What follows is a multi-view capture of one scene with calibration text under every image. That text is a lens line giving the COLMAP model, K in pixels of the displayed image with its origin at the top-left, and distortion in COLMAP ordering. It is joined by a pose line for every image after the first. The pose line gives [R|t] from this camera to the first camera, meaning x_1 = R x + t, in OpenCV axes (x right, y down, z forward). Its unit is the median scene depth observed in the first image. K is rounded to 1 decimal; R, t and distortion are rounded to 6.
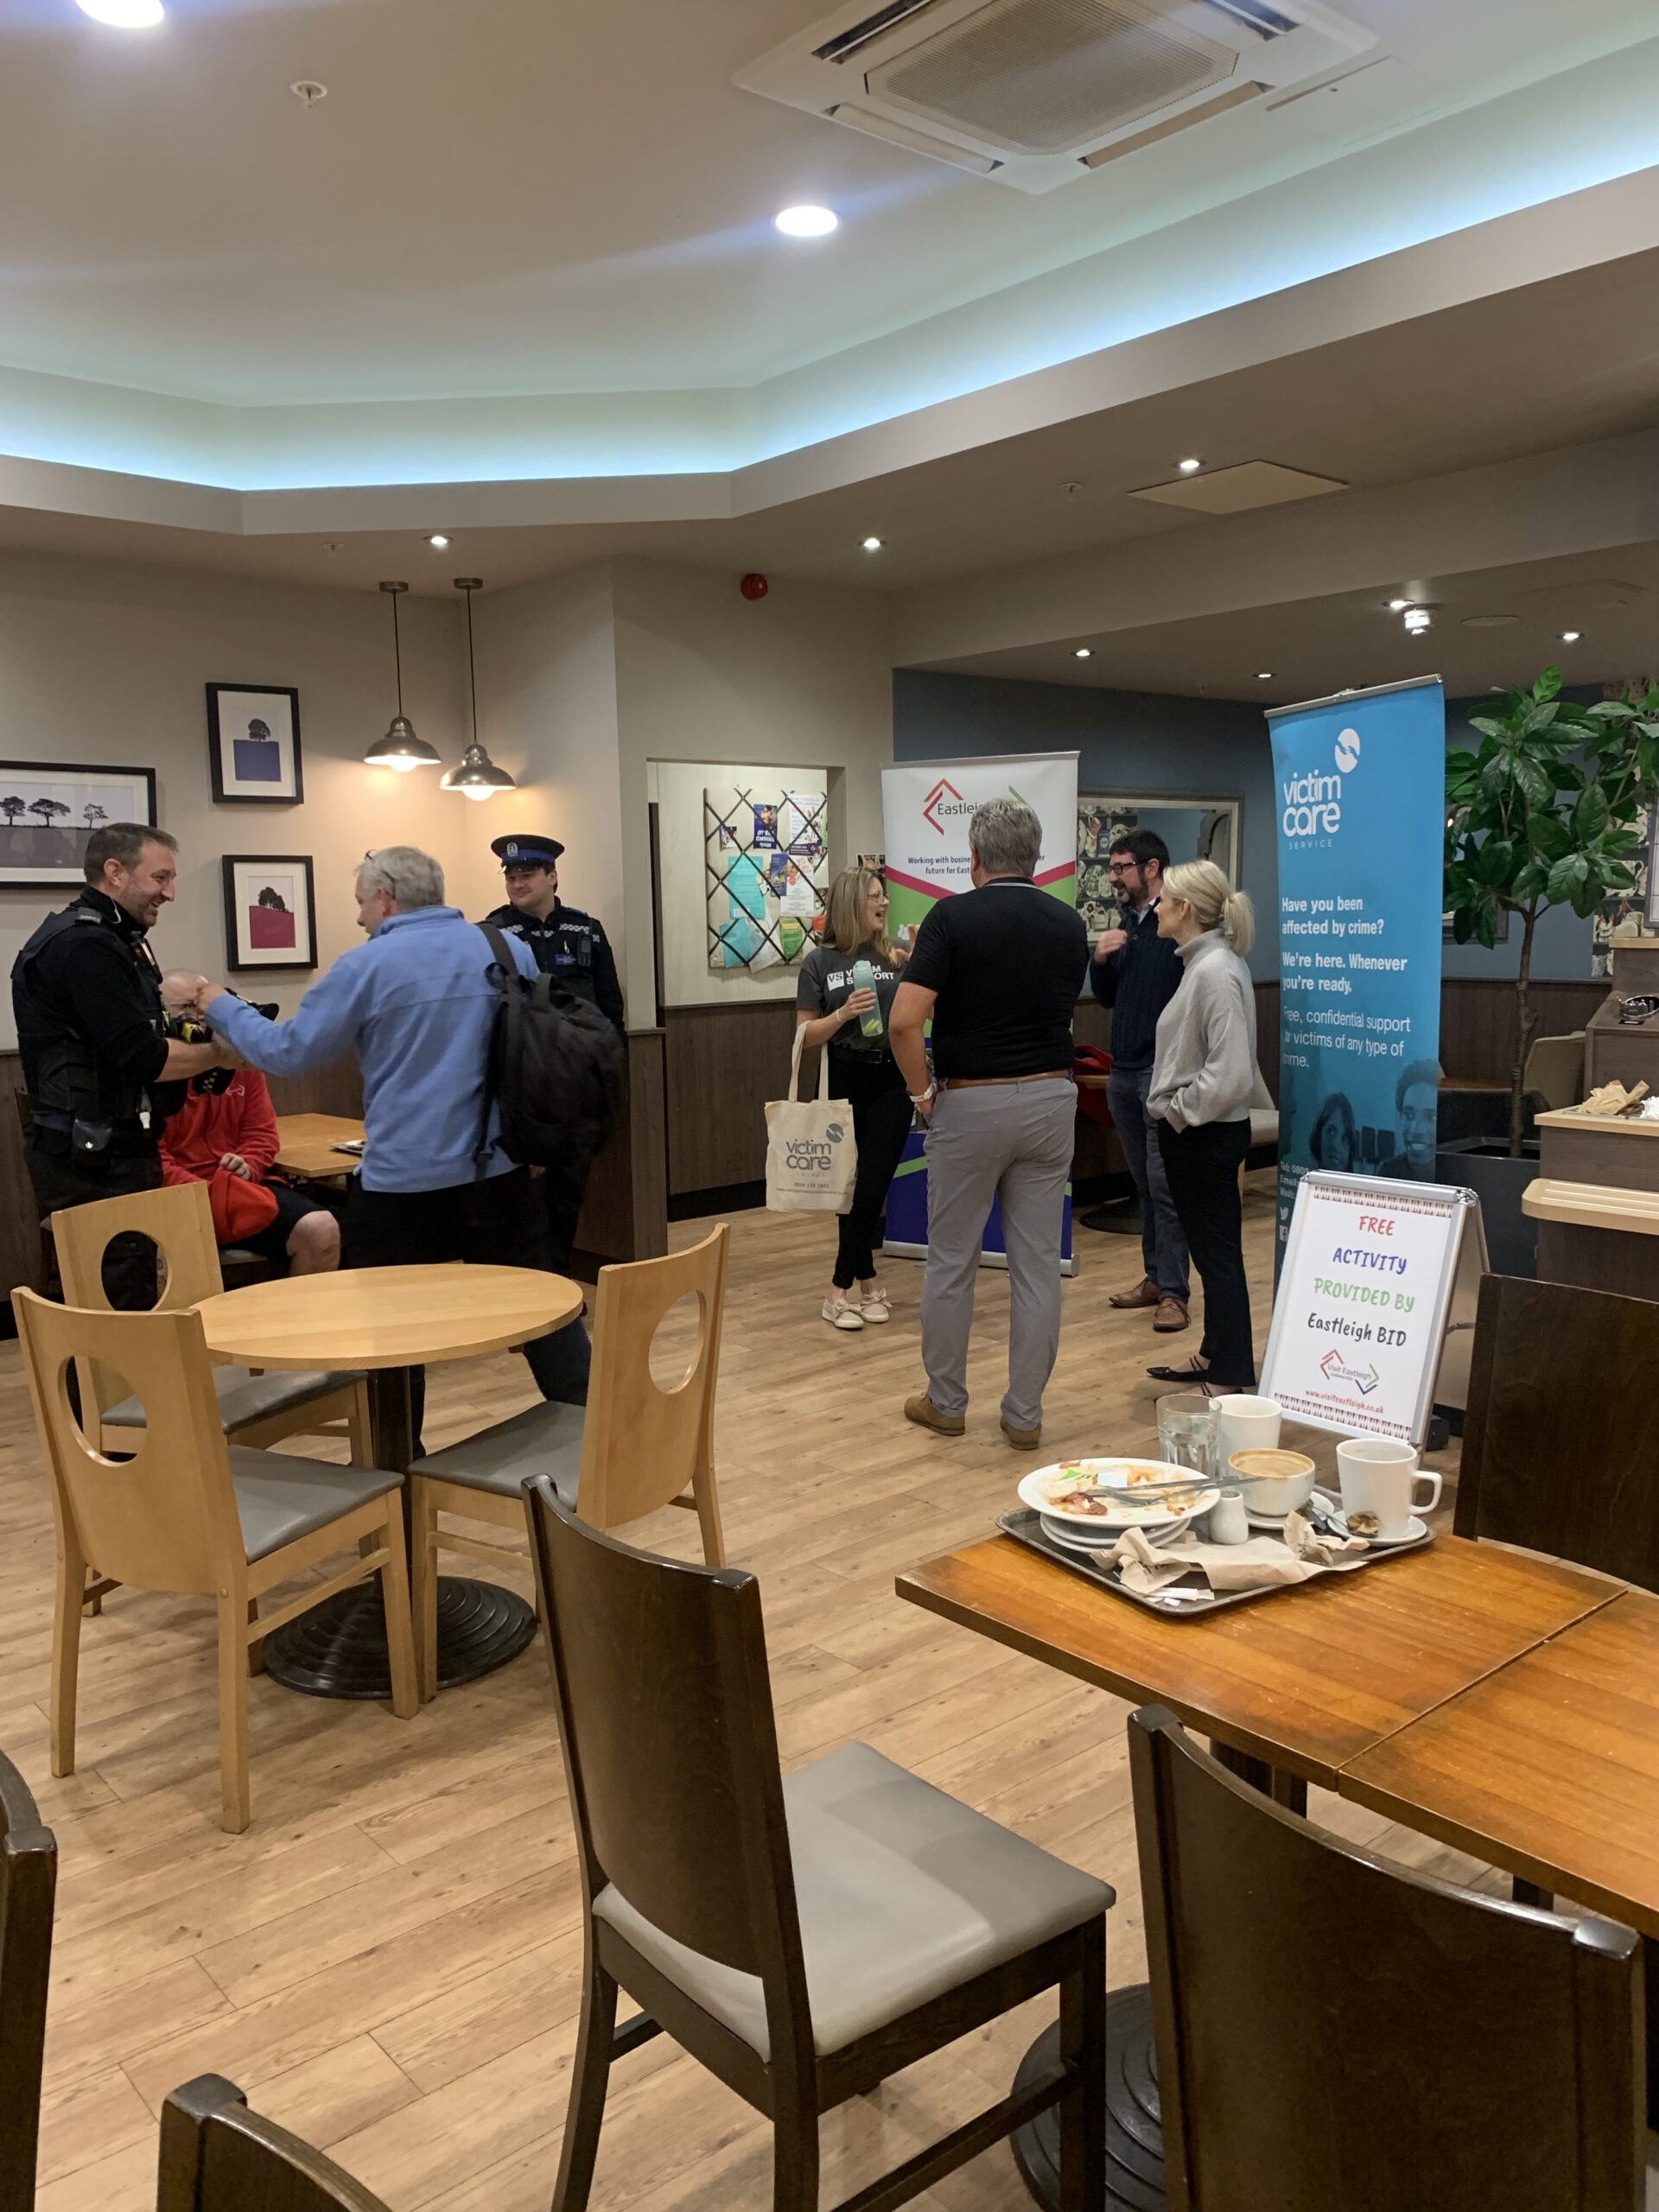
lens RADIAL K [[1694.6, 0, 836.3], [0, 1694.6, 1103.6], [0, 0, 1]] dist [0.046085, -0.057958]
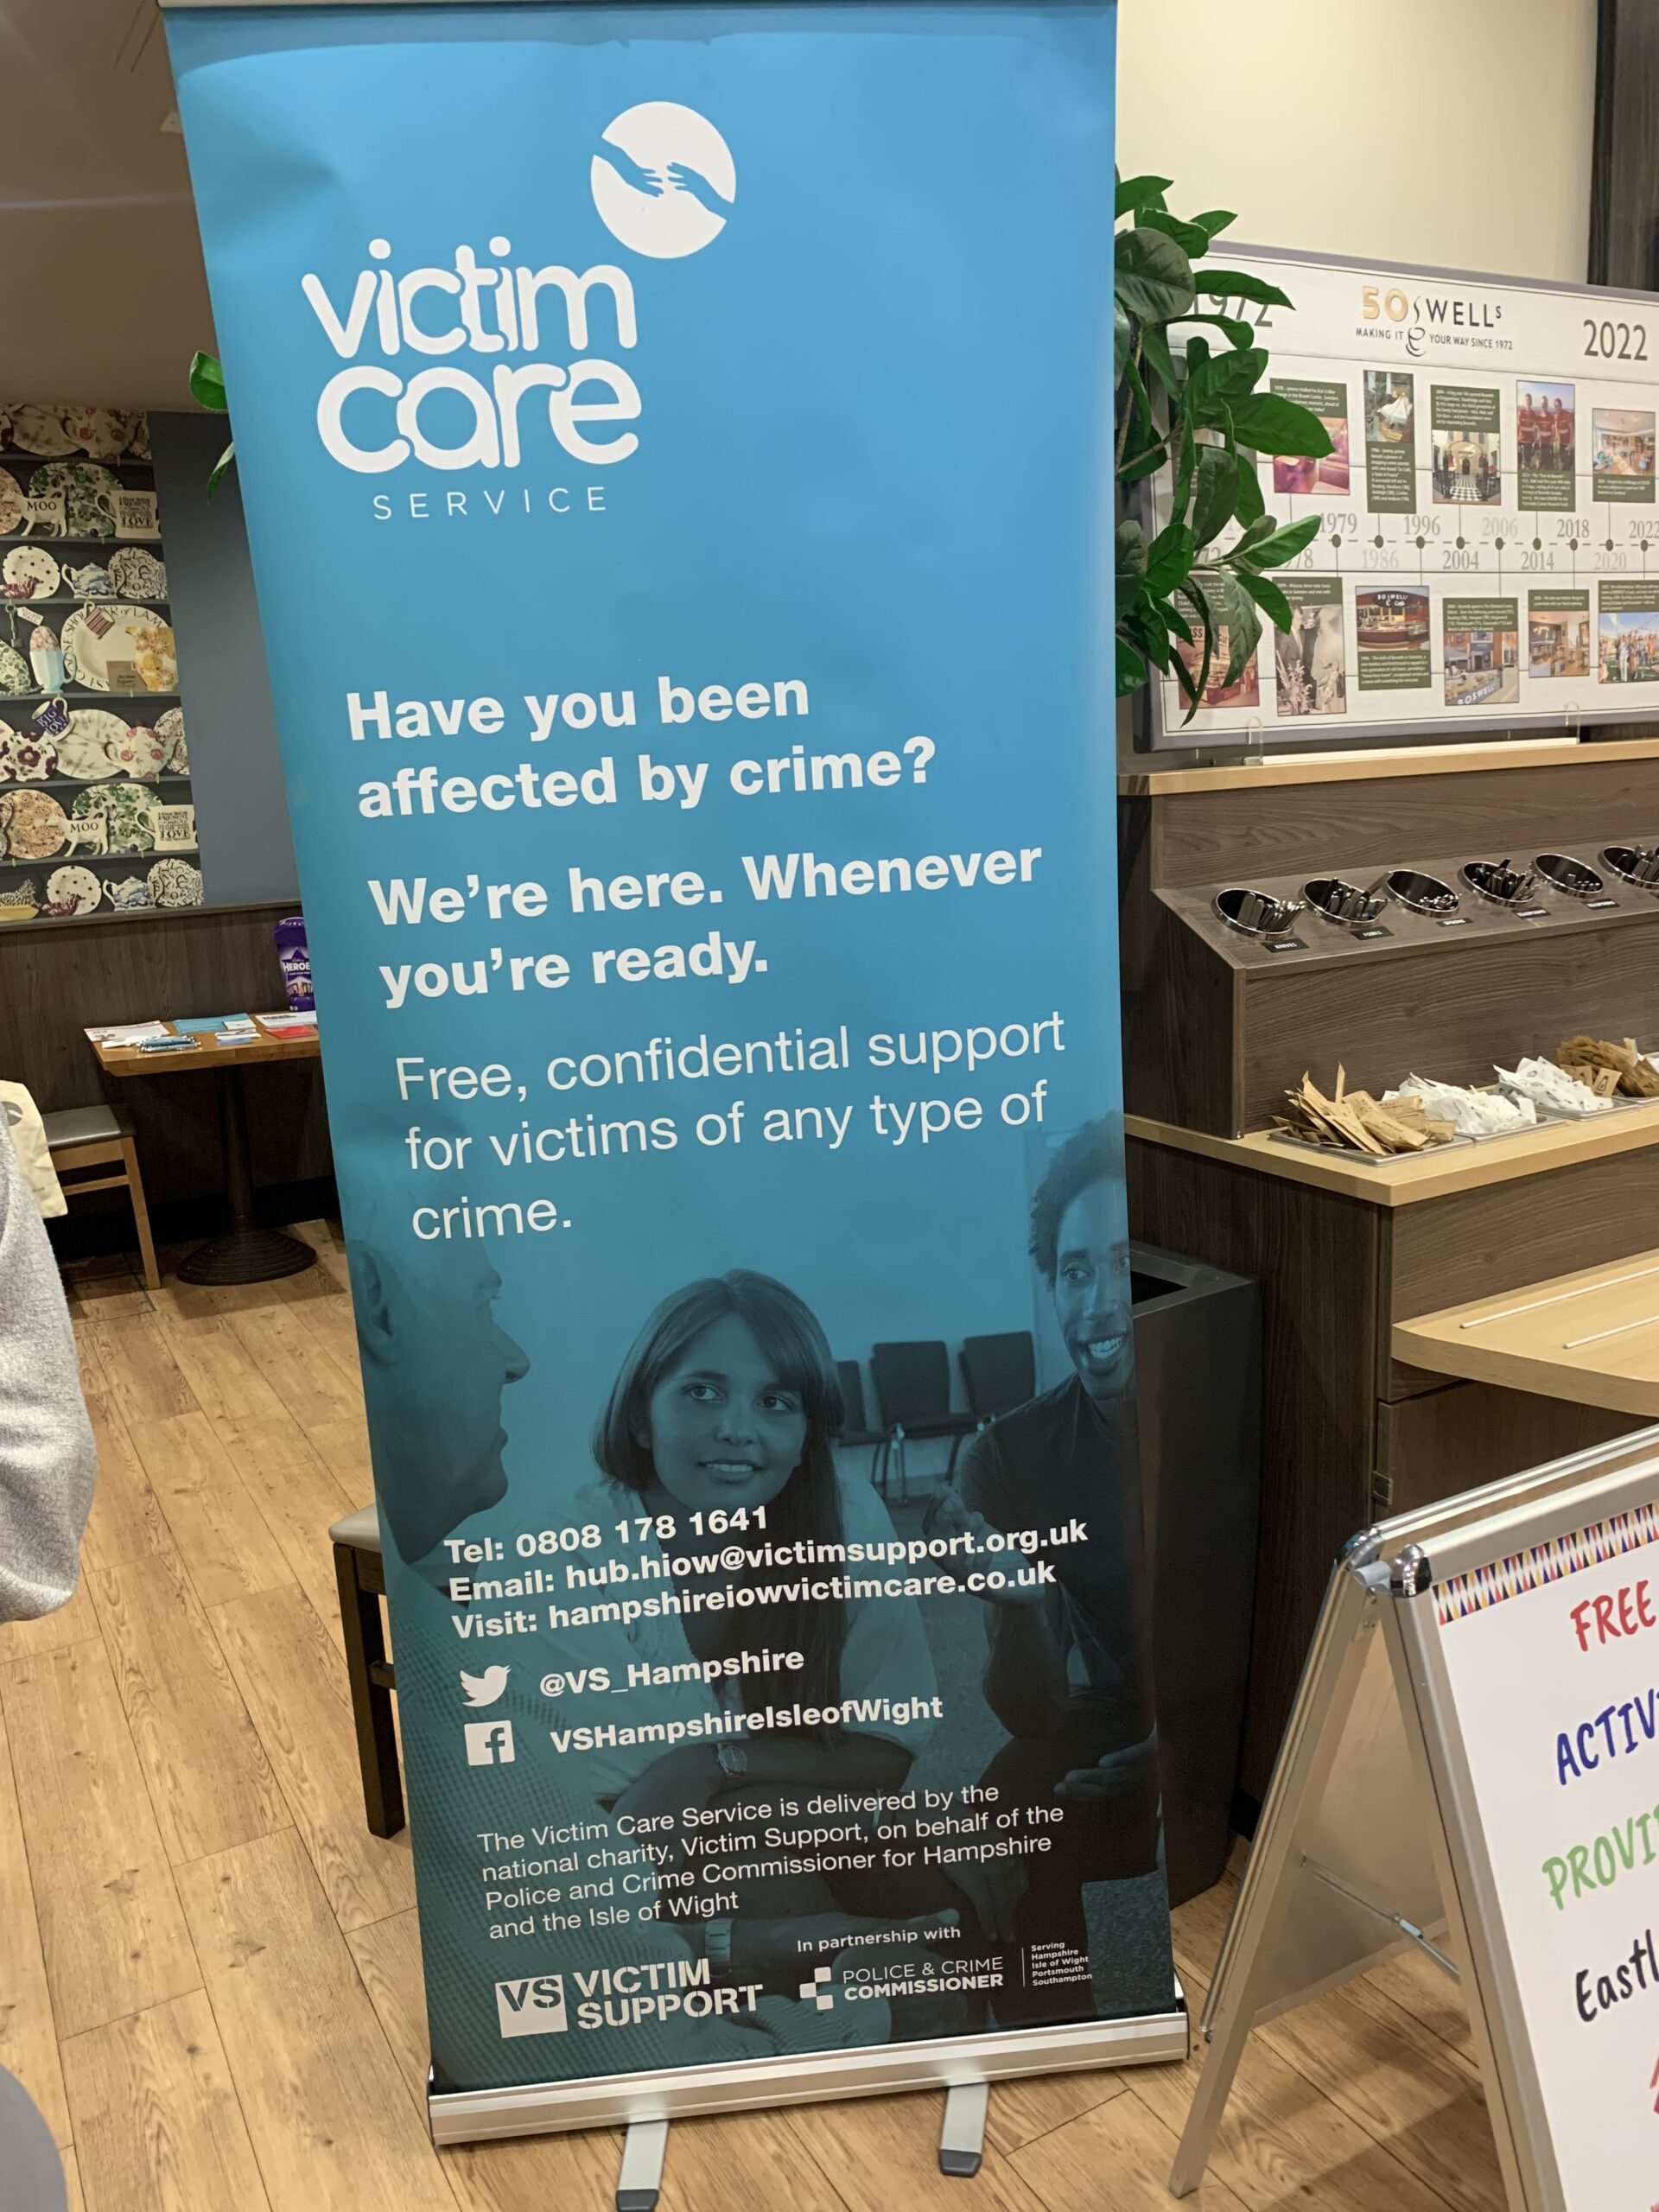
lens RADIAL K [[1694.6, 0, 841.4], [0, 1694.6, 1084.8], [0, 0, 1]] dist [0.046085, -0.057958]
pose [[0.198490, -0.187469, 0.962007, -0.013952], [0.165424, 0.973863, 0.155648, -0.093314], [-0.966042, 0.128244, 0.224314, 0.919987]]
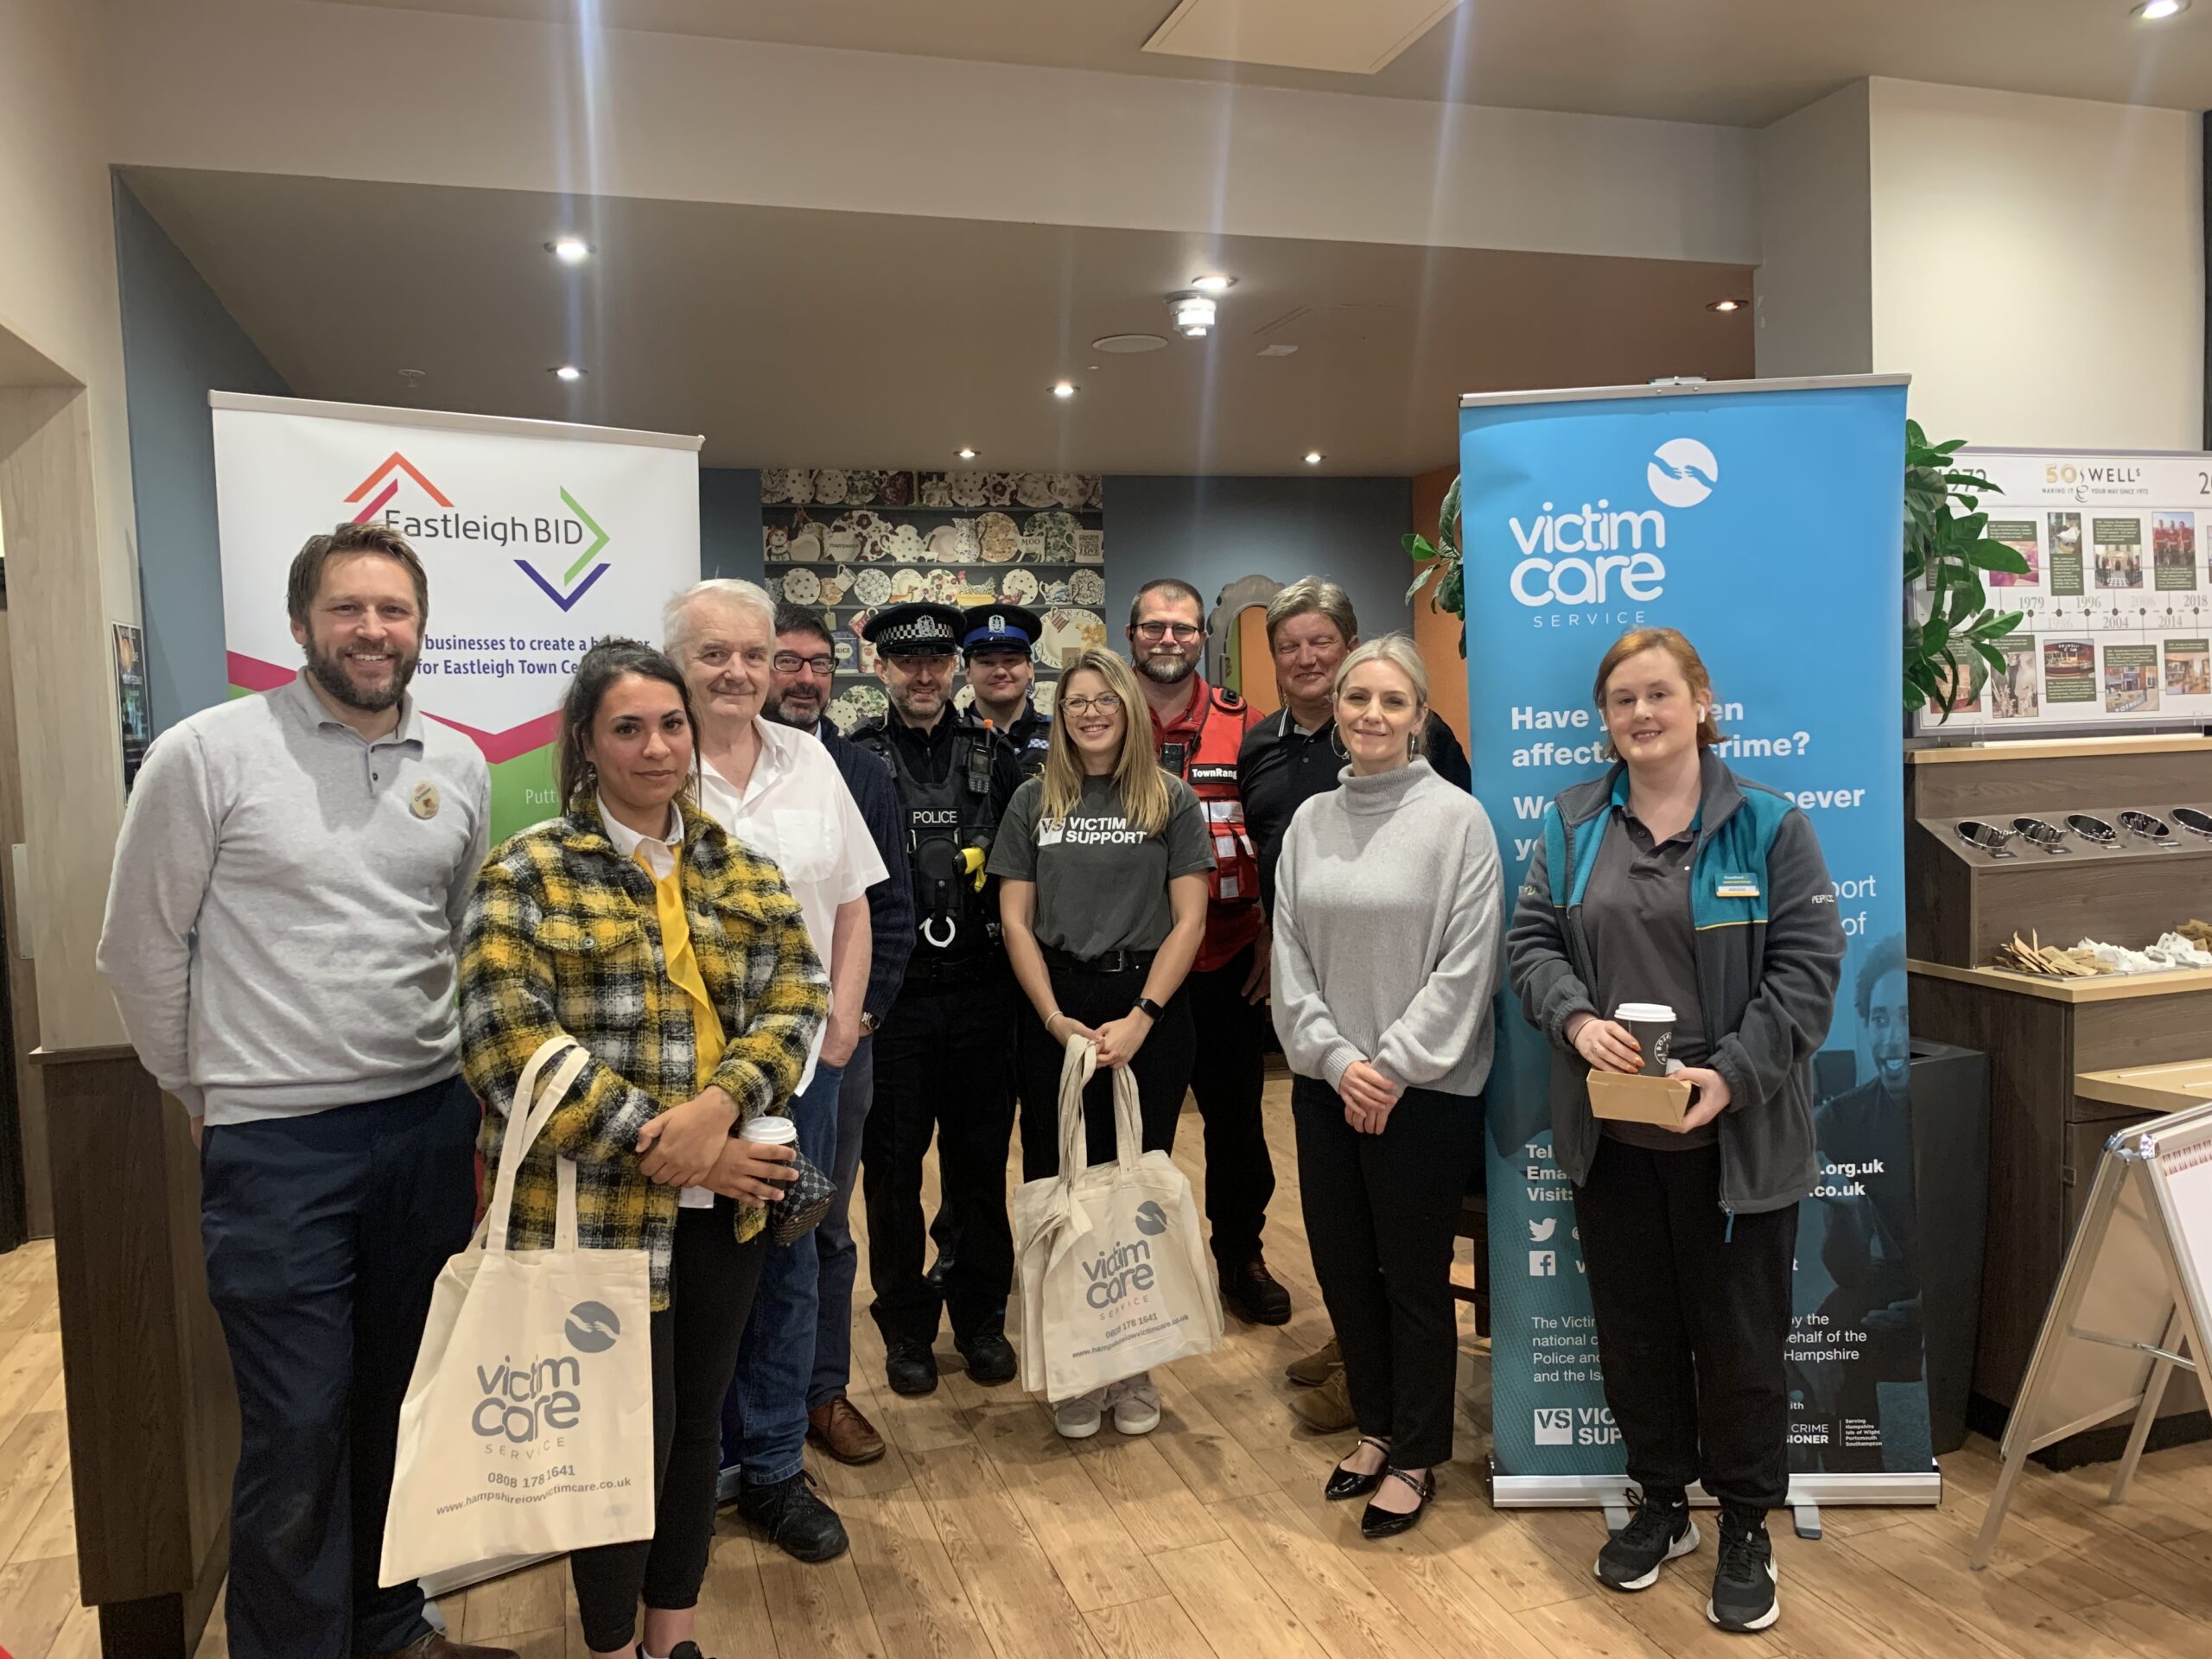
lens RADIAL K [[1694.6, 0, 1153.8], [0, 1694.6, 825.6], [0, 0, 1]] dist [0.046085, -0.057958]
pose [[0.385839, -0.058377, 0.920717, -0.368175], [0.138717, 0.990321, 0.004659, -0.106803], [-0.912078, 0.125922, 0.390203, 0.946100]]
